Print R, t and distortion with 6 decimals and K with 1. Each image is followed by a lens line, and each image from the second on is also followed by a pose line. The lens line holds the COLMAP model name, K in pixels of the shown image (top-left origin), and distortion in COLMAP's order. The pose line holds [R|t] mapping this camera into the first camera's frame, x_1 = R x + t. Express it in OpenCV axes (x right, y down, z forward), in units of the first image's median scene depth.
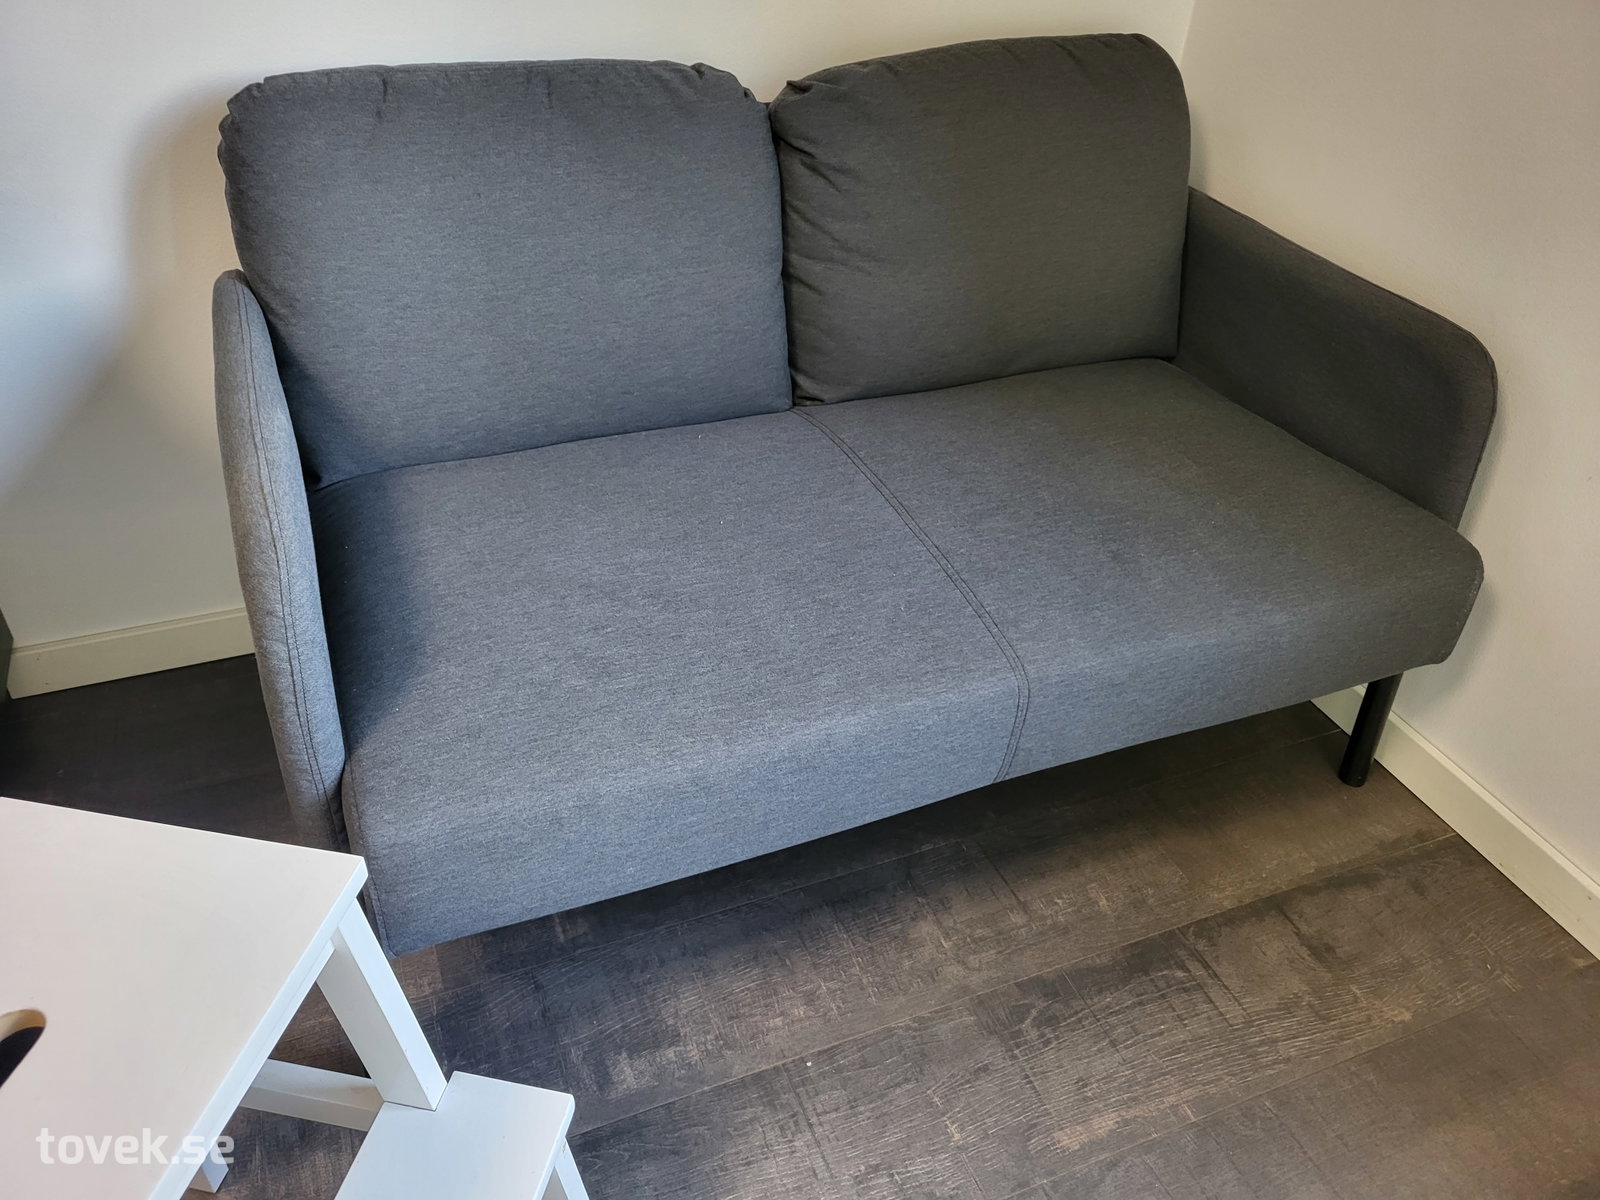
lens RADIAL K [[1199.3, 0, 794.6], [0, 1199.3, 595.6], [0, 0, 1]] dist [0.045681, -0.001999]
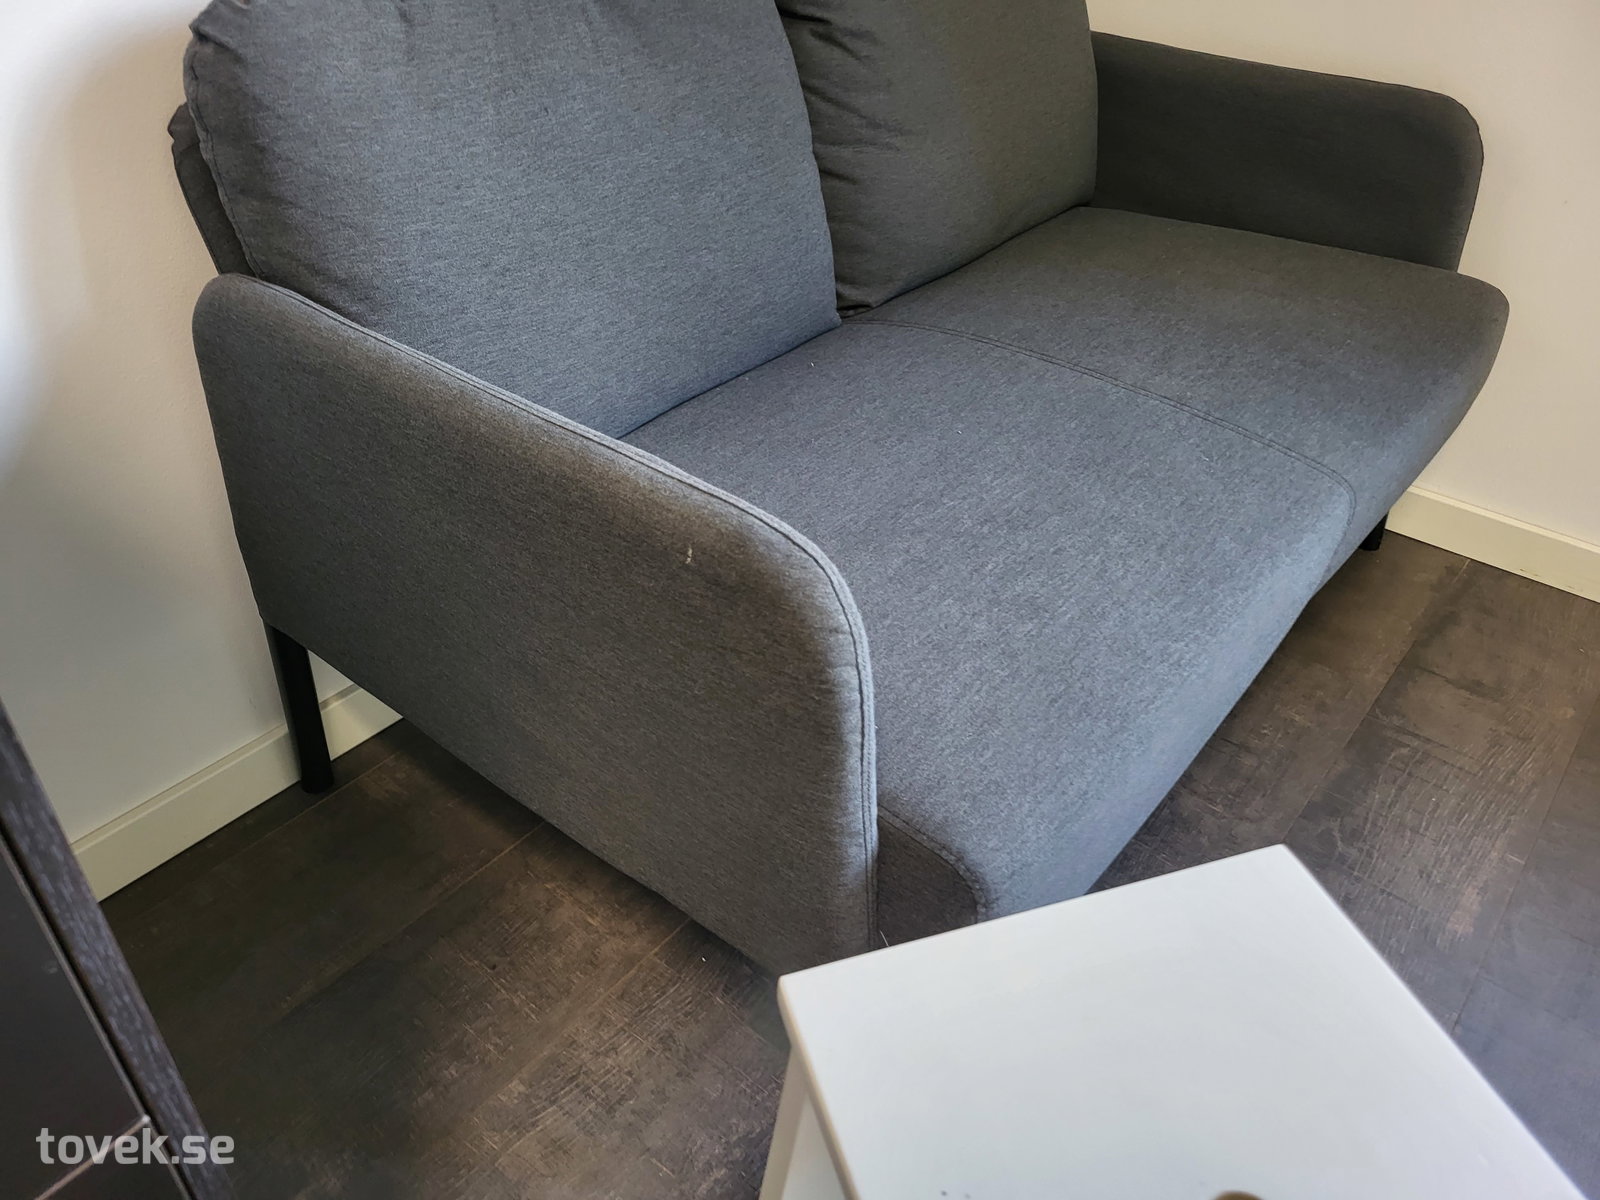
lens RADIAL K [[1199.3, 0, 800.6], [0, 1199.3, 602.5], [0, 0, 1]] dist [0.045681, -0.001999]
pose [[0.878945, -0.305623, 0.366129, -0.473345], [0.297851, 0.951331, 0.079082, -0.043108], [-0.372479, 0.039543, 0.927198, 0.224814]]
